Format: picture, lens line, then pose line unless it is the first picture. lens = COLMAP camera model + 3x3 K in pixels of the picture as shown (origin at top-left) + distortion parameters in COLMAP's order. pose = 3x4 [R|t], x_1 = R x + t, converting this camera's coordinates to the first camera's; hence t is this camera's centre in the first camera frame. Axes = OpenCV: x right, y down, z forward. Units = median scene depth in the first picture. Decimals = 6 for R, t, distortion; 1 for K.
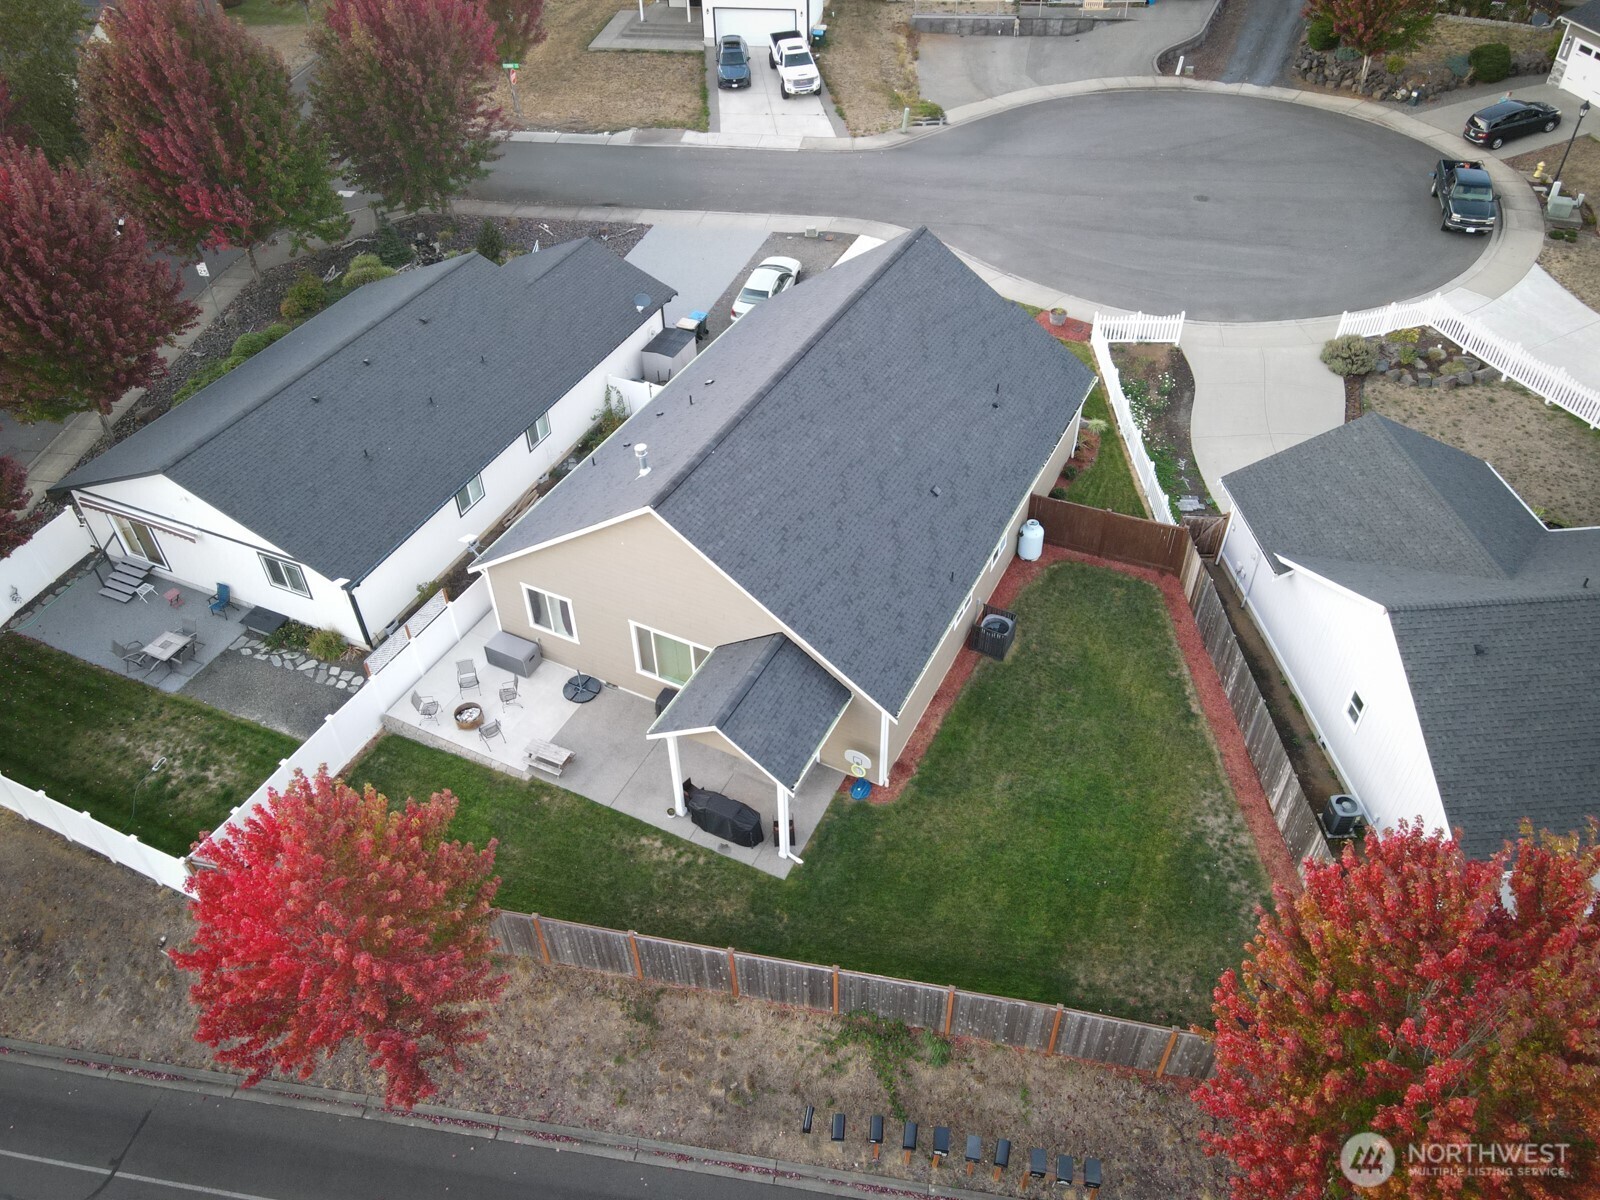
lens RADIAL K [[1176.9, 0, 800.0], [0, 1176.9, 600.0], [0, 0, 1]] dist [0.011911, 0.006334]
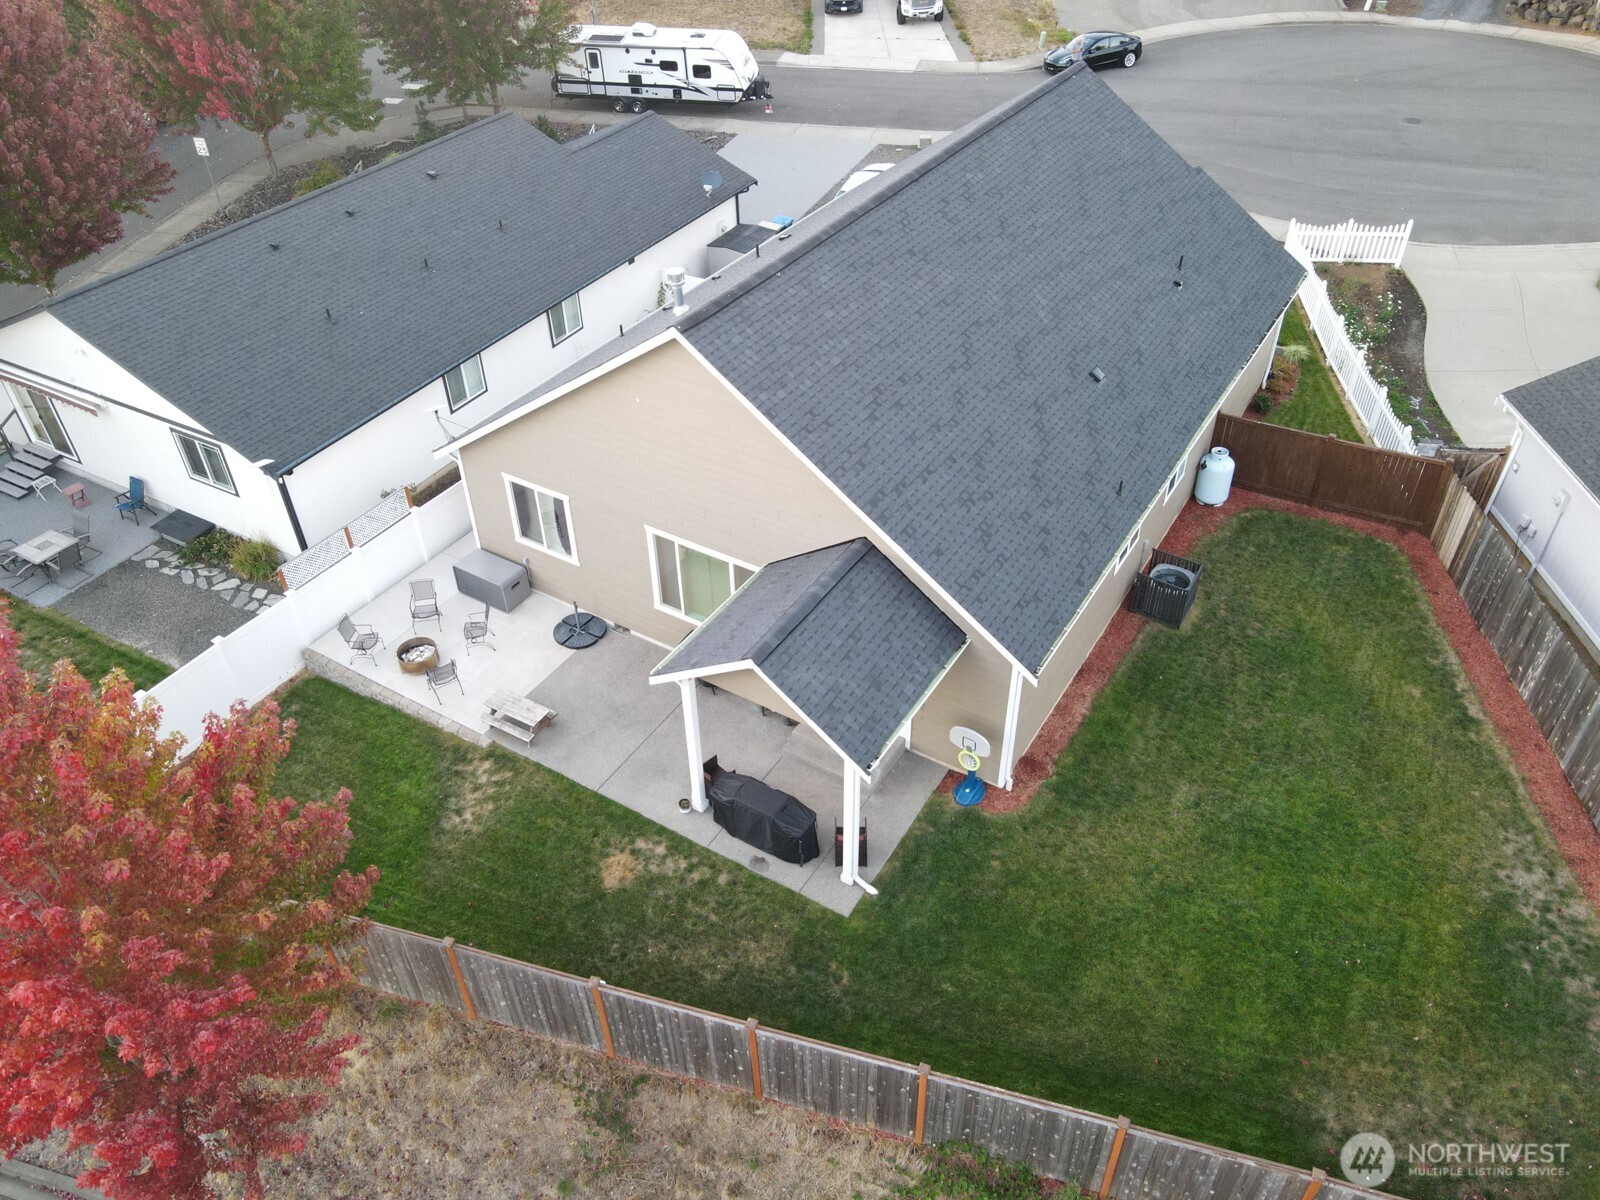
lens RADIAL K [[1176.9, 0, 800.0], [0, 1176.9, 600.0], [0, 0, 1]] dist [0.011911, 0.006334]
pose [[0.995903, 0.056727, -0.070419, -0.002890], [-0.059948, 0.997210, -0.044489, 0.083065], [0.067699, 0.048529, 0.996525, 0.304571]]
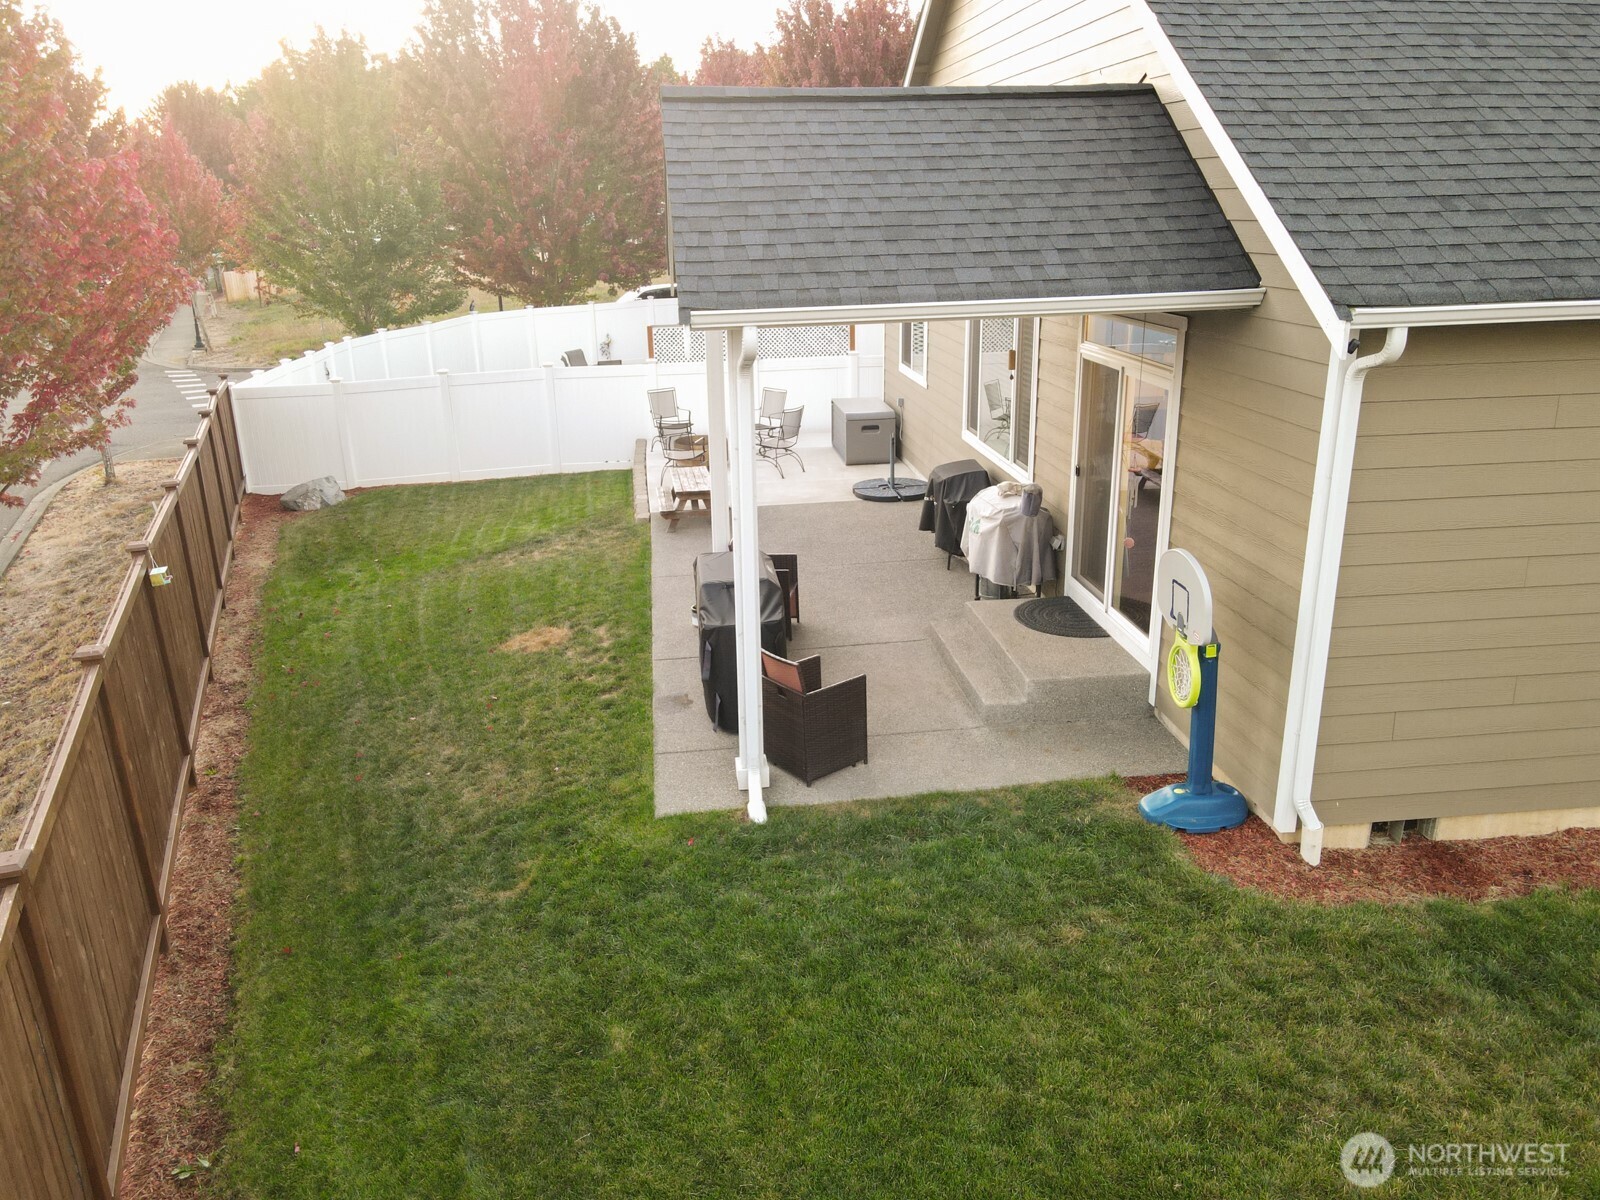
lens RADIAL K [[1176.9, 0, 800.0], [0, 1176.9, 600.0], [0, 0, 1]] dist [0.011911, 0.006334]
pose [[0.550357, 0.271370, -0.789598, 0.172726], [-0.554944, 0.825474, -0.103101, 0.183372], [0.623814, 0.494925, 0.604901, 0.742747]]
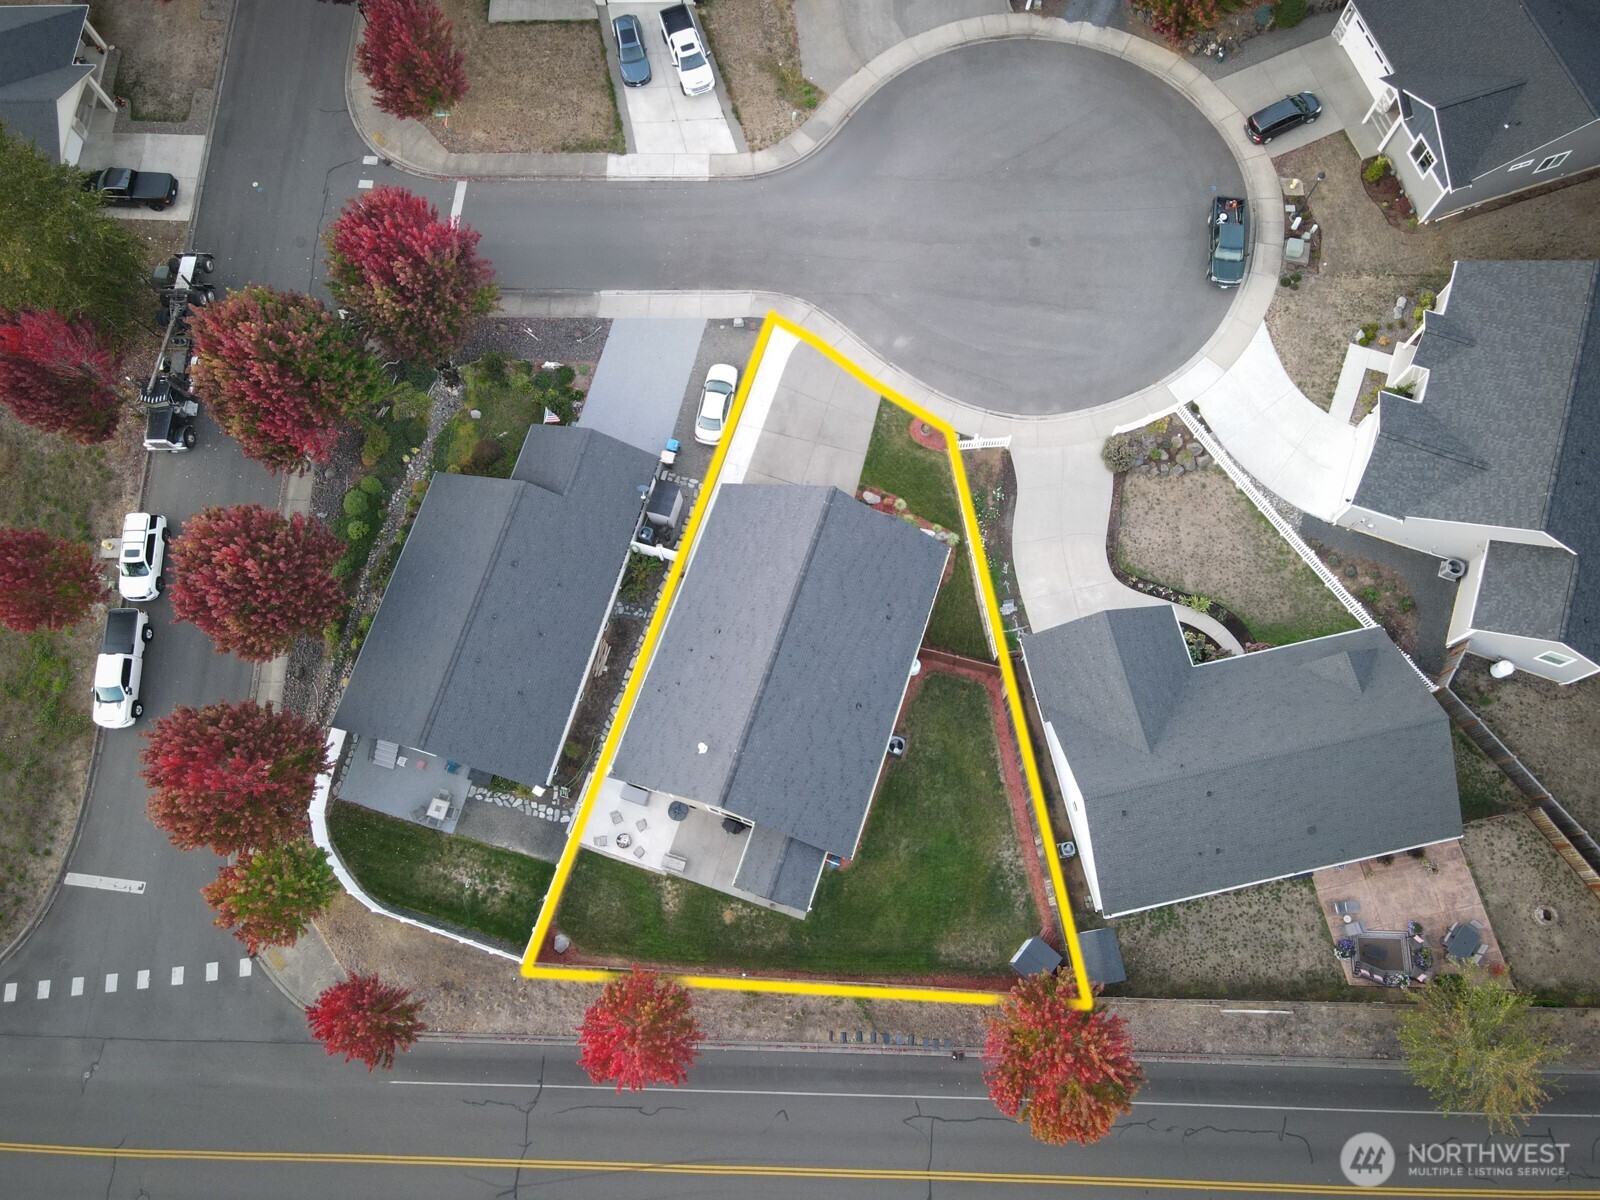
lens RADIAL K [[1176.9, 0, 800.0], [0, 1176.9, 600.0], [0, 0, 1]] dist [0.011911, 0.006334]
pose [[0.990428, -0.132936, 0.037163, -0.020175], [0.095805, 0.855868, 0.508243, -1.168401], [-0.099370, -0.499818, 0.860411, -0.464000]]
